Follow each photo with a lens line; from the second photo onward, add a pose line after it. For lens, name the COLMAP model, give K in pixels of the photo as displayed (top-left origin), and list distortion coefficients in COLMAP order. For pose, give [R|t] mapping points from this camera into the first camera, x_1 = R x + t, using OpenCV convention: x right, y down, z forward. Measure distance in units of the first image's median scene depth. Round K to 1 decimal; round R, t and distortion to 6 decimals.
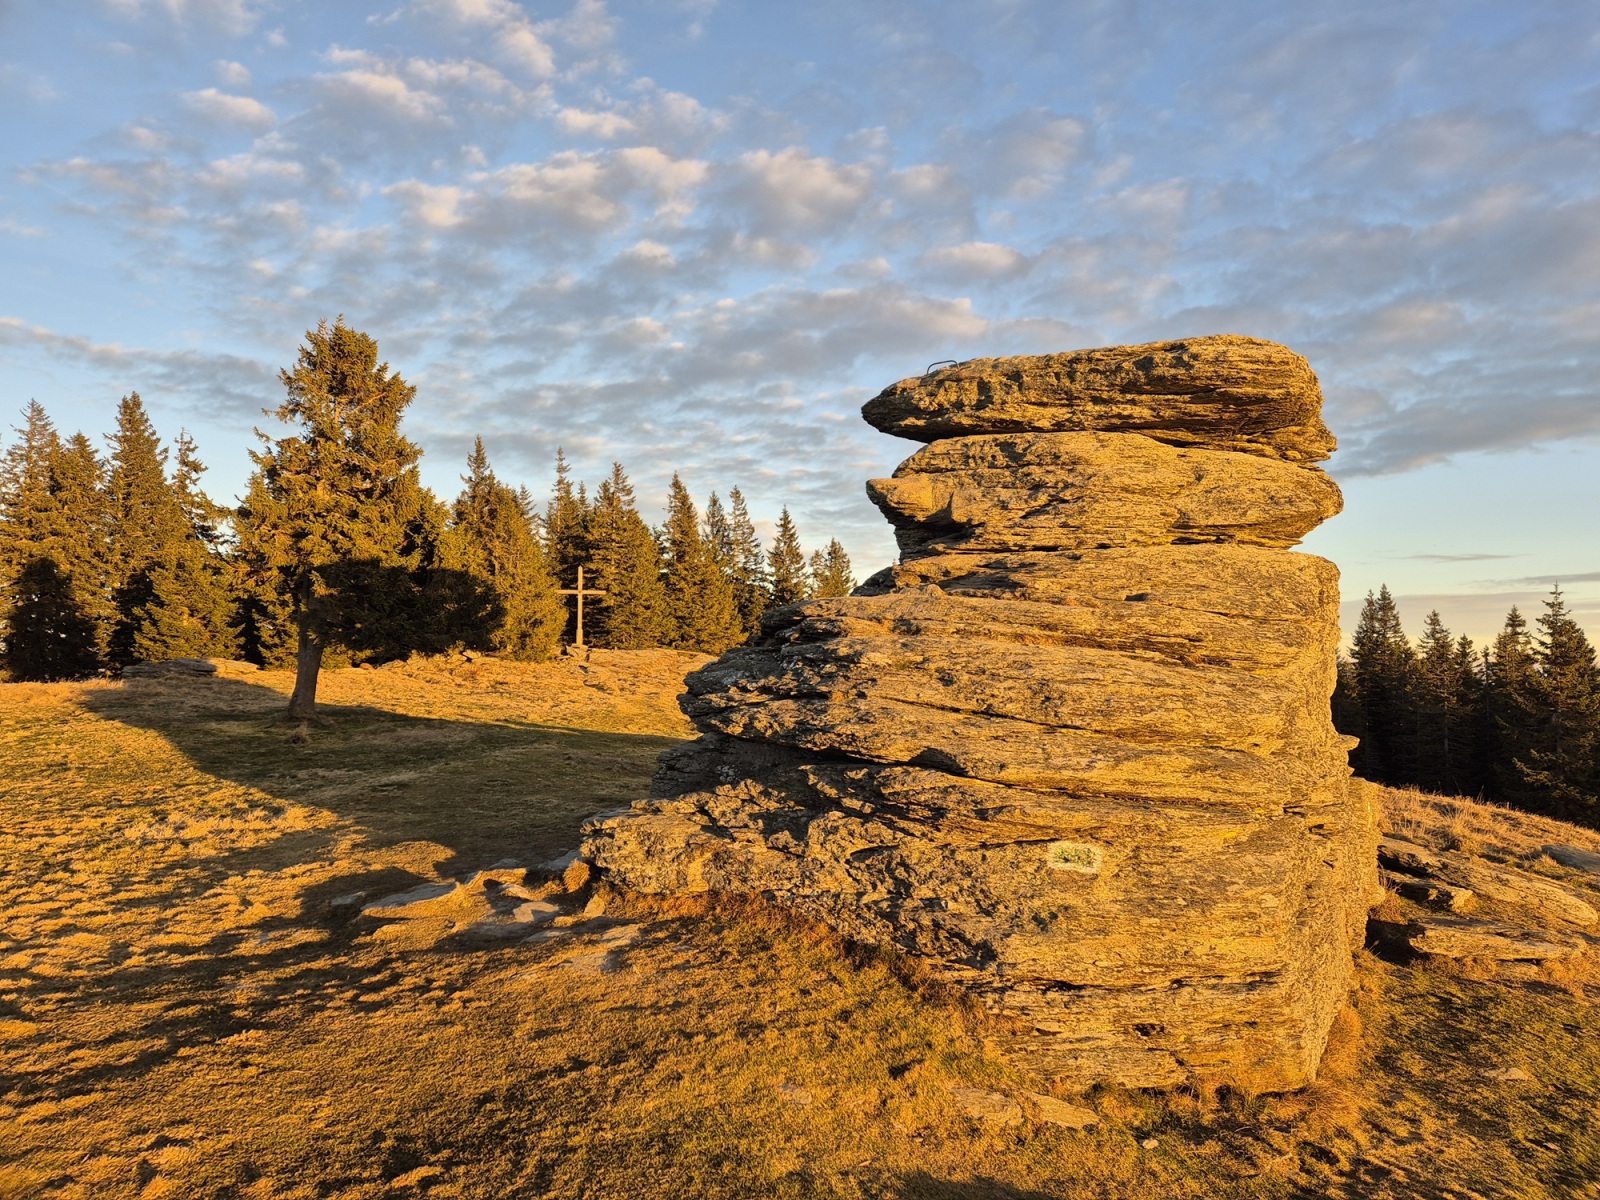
lens RADIAL K [[1065.6, 0, 810.2], [0, 1065.6, 601.3], [0, 0, 1]] dist [0.066661, -0.004672]
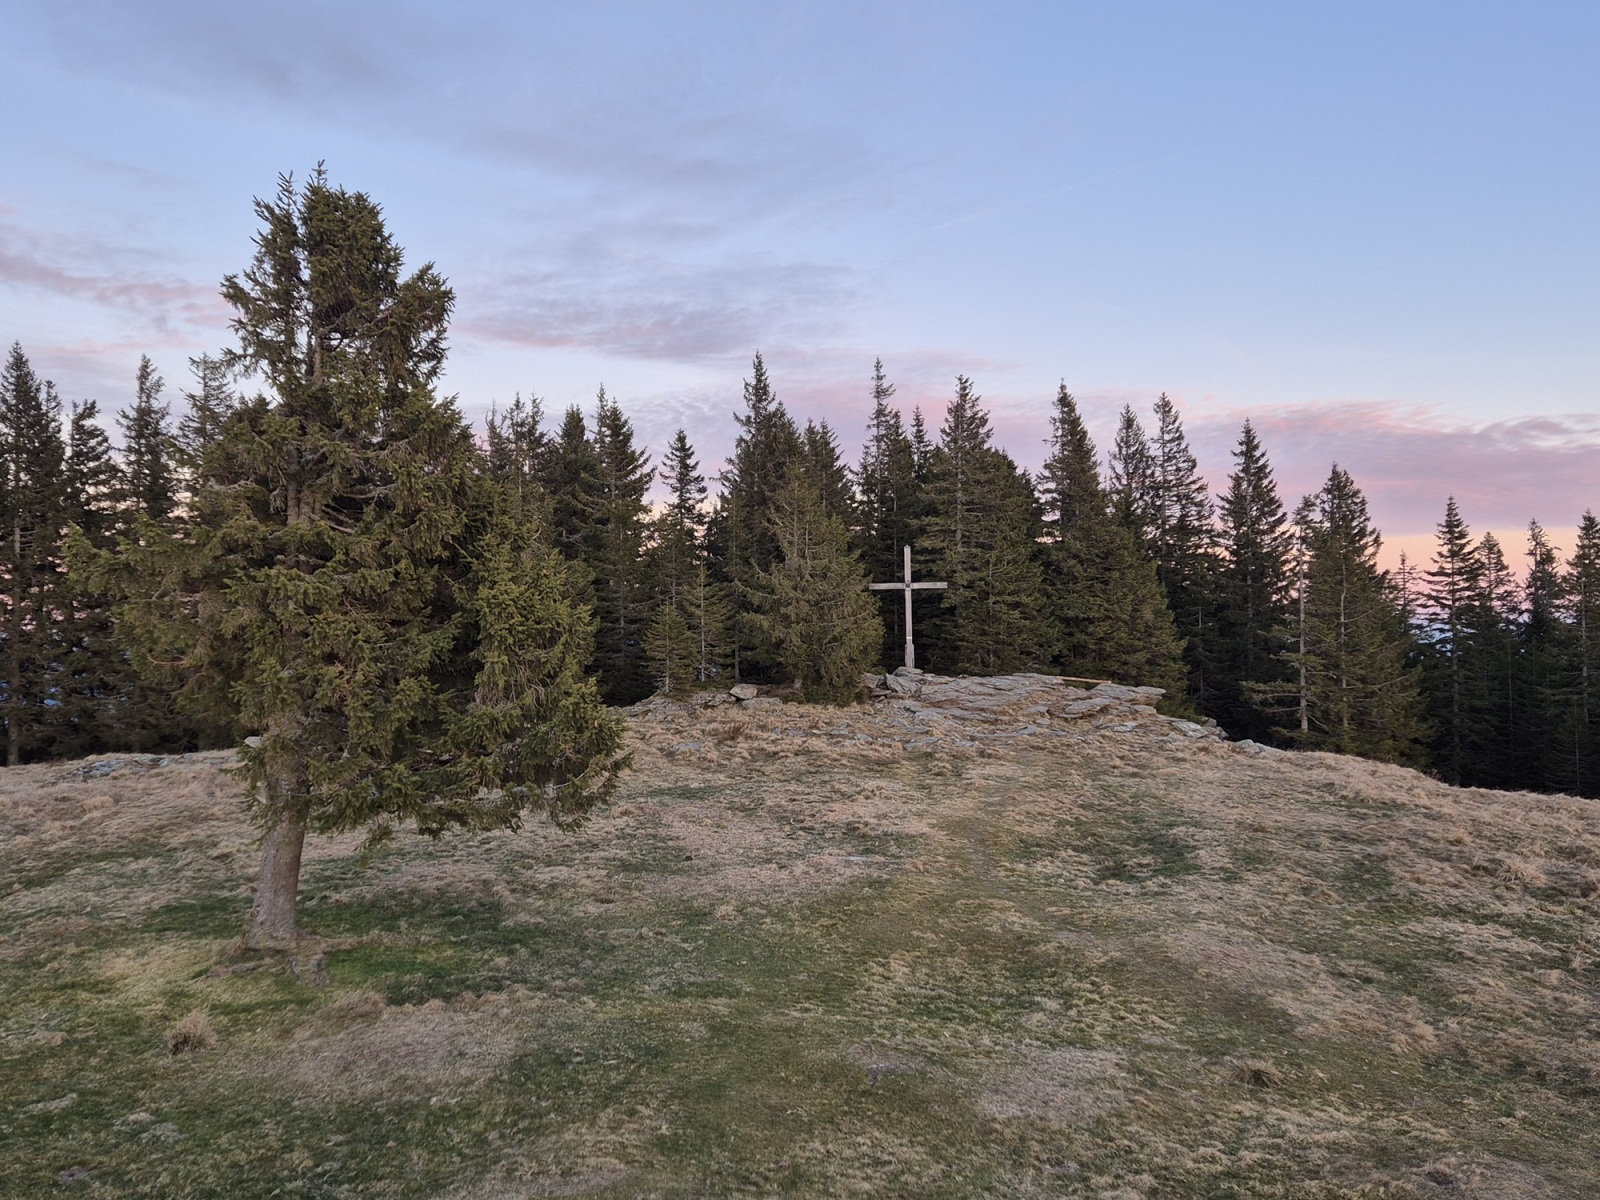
lens RADIAL K [[1423.7, 0, 796.7], [0, 1423.7, 596.5], [0, 0, 1]] dist [0.094577, -0.001611]
pose [[0.943248, -0.026191, -0.331056, 0.003407], [0.037661, 0.998890, 0.028281, -0.027765], [0.329947, -0.039144, 0.943187, 0.169869]]
